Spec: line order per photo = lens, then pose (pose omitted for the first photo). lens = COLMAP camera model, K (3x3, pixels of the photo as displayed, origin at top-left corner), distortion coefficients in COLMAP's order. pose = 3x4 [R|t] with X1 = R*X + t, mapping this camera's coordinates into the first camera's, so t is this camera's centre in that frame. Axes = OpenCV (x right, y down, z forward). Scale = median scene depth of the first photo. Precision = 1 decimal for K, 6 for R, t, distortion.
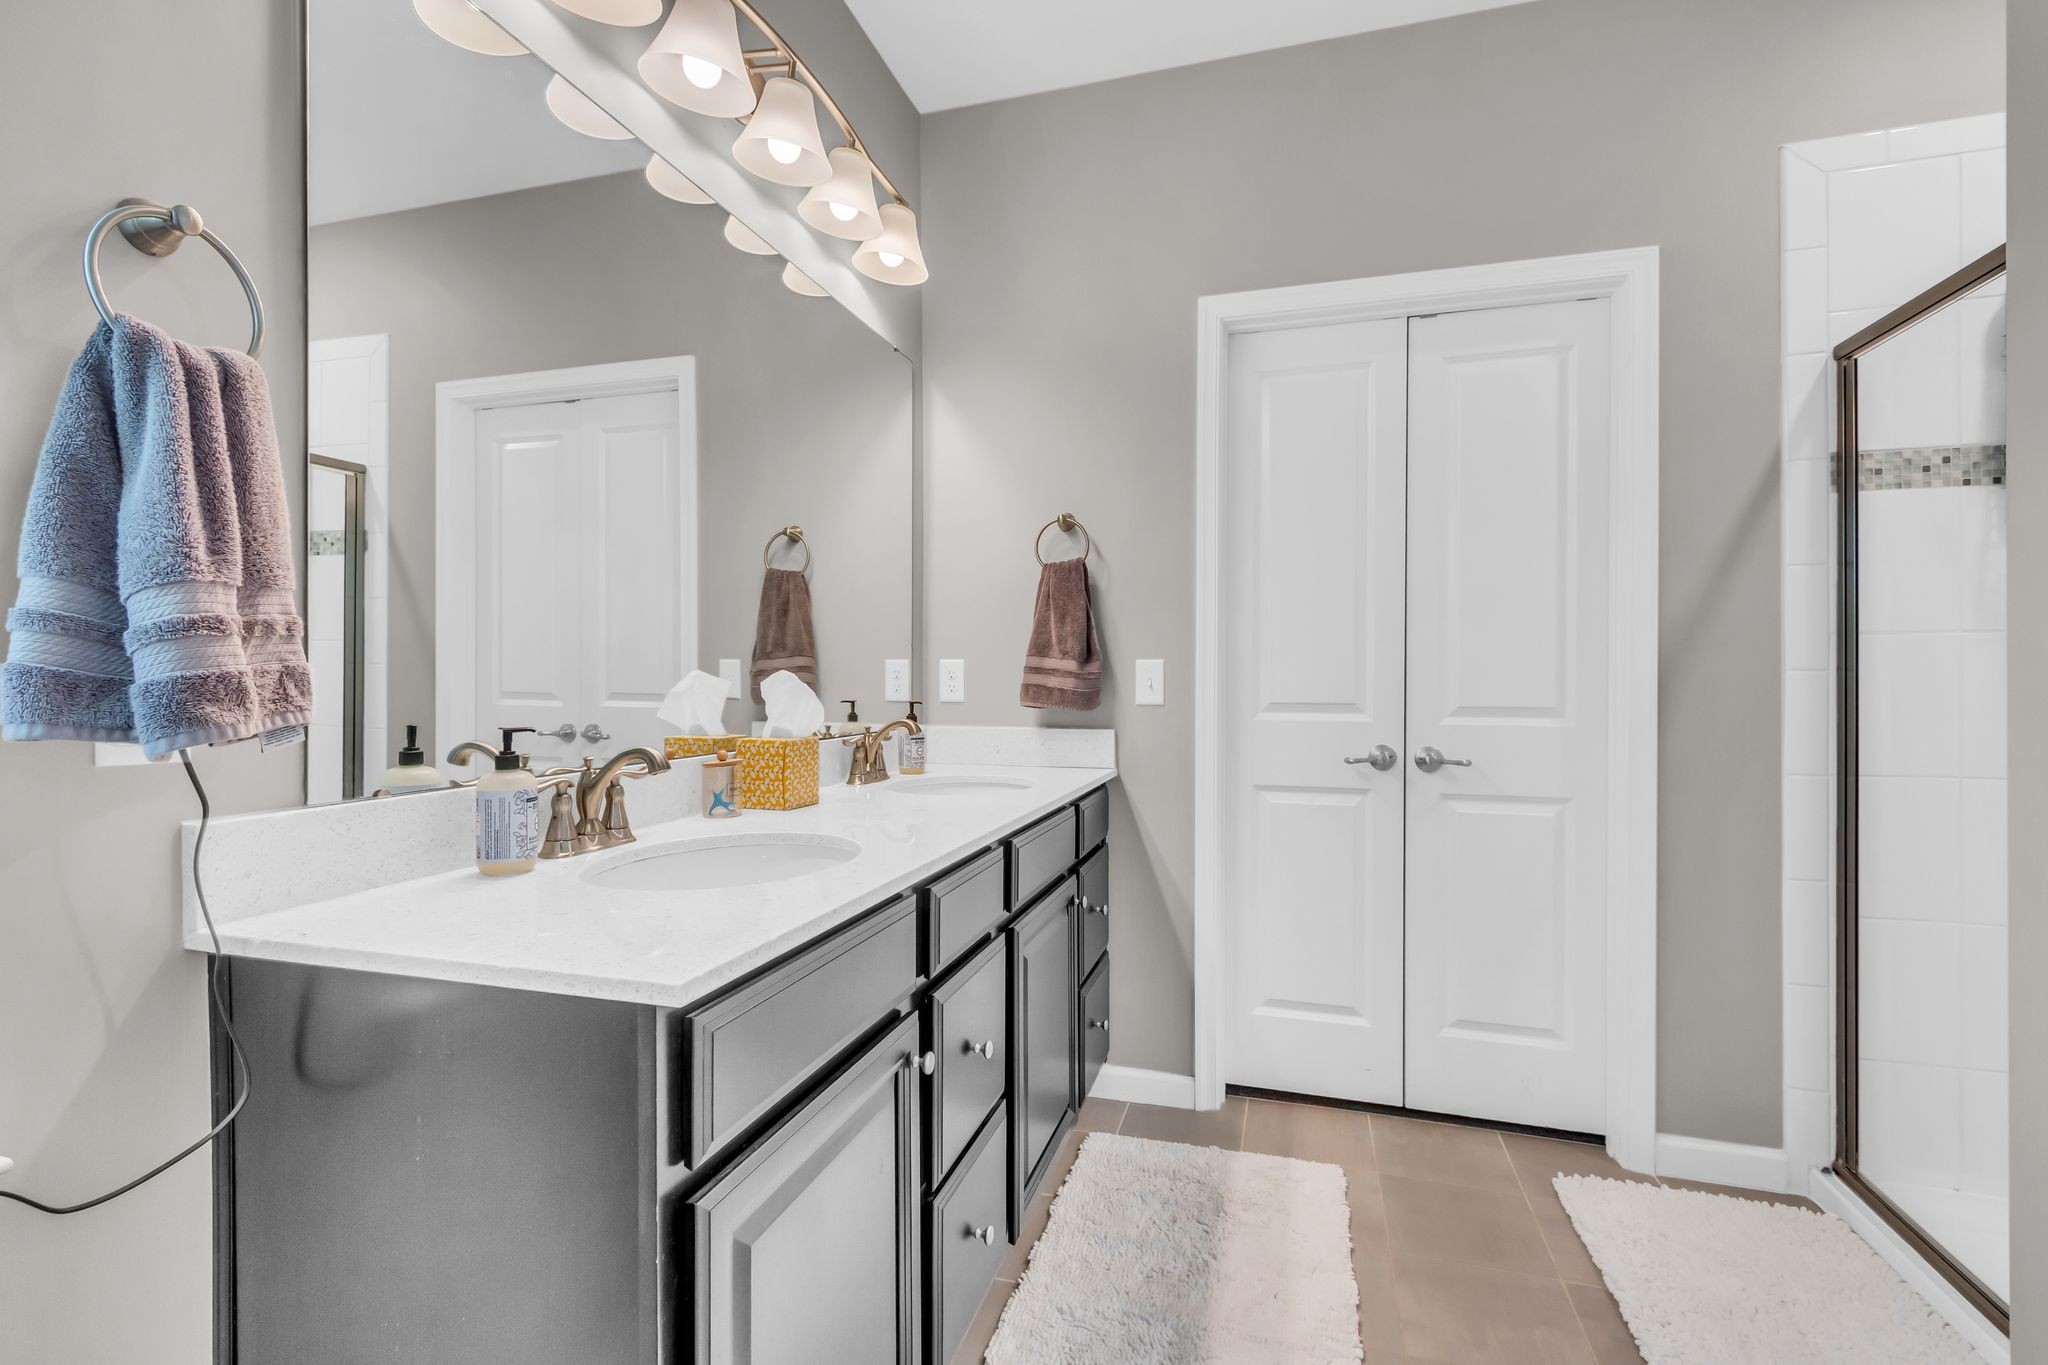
lens RADIAL K [[978.6, 0, 1027.4], [0, 978.6, 679.7], [0, 0, 1]] dist [0.005274, -0.005081]
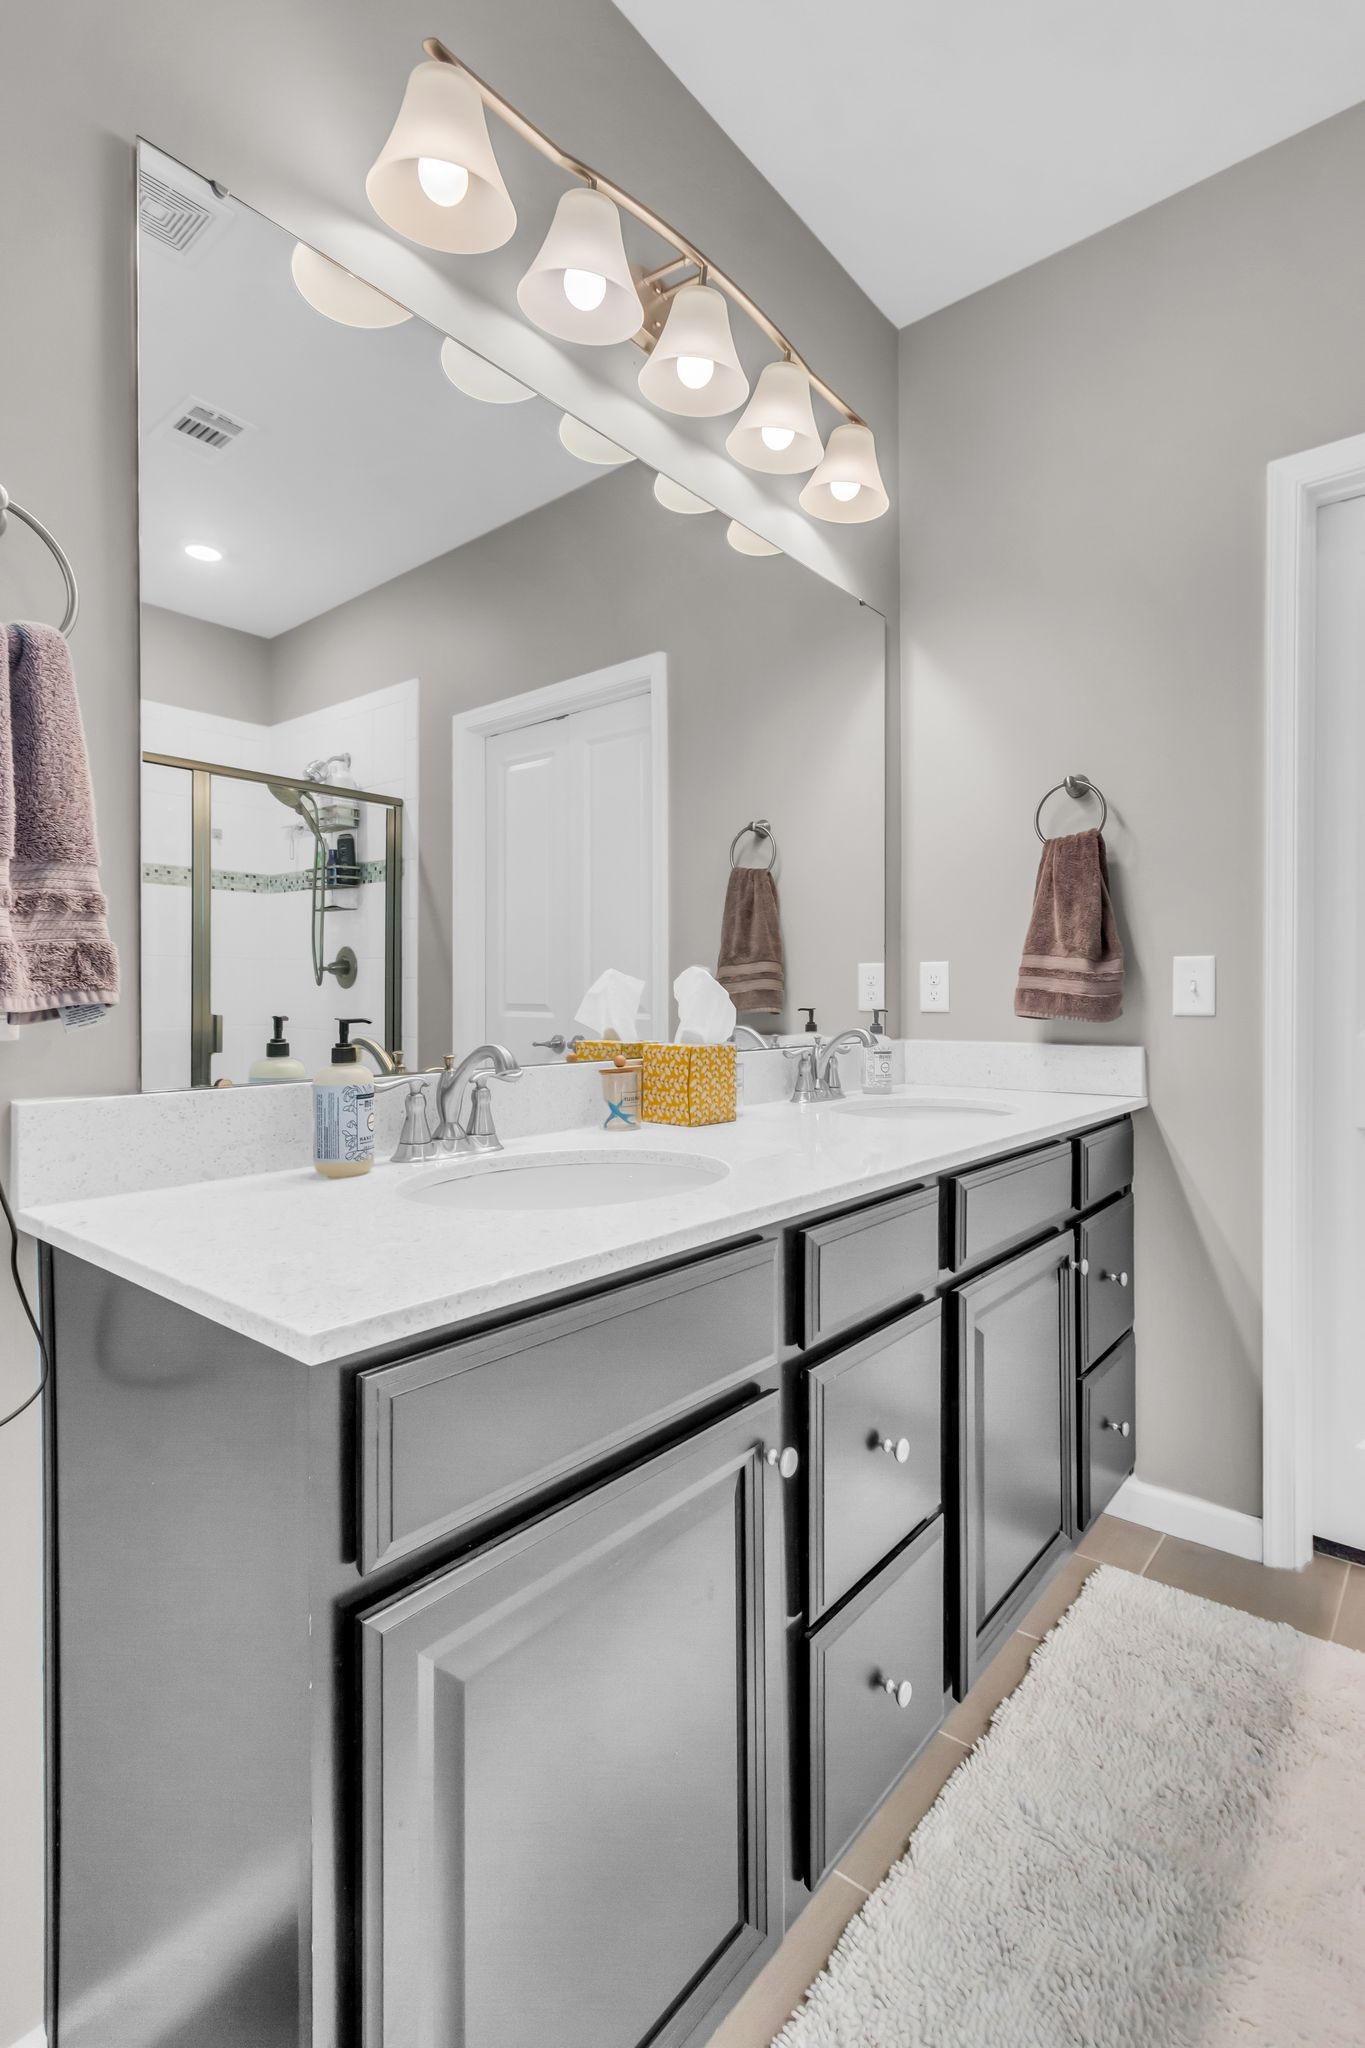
lens RADIAL K [[978.6, 0, 678.3], [0, 978.6, 1007.9], [0, 0, 1]] dist [0.005274, -0.005081]
pose [[0.912708, -0.000347, -0.408613, 0.079843], [0.000369, 1.000000, -0.000024, 0.022738], [0.408613, -0.000129, 0.912708, 0.162730]]
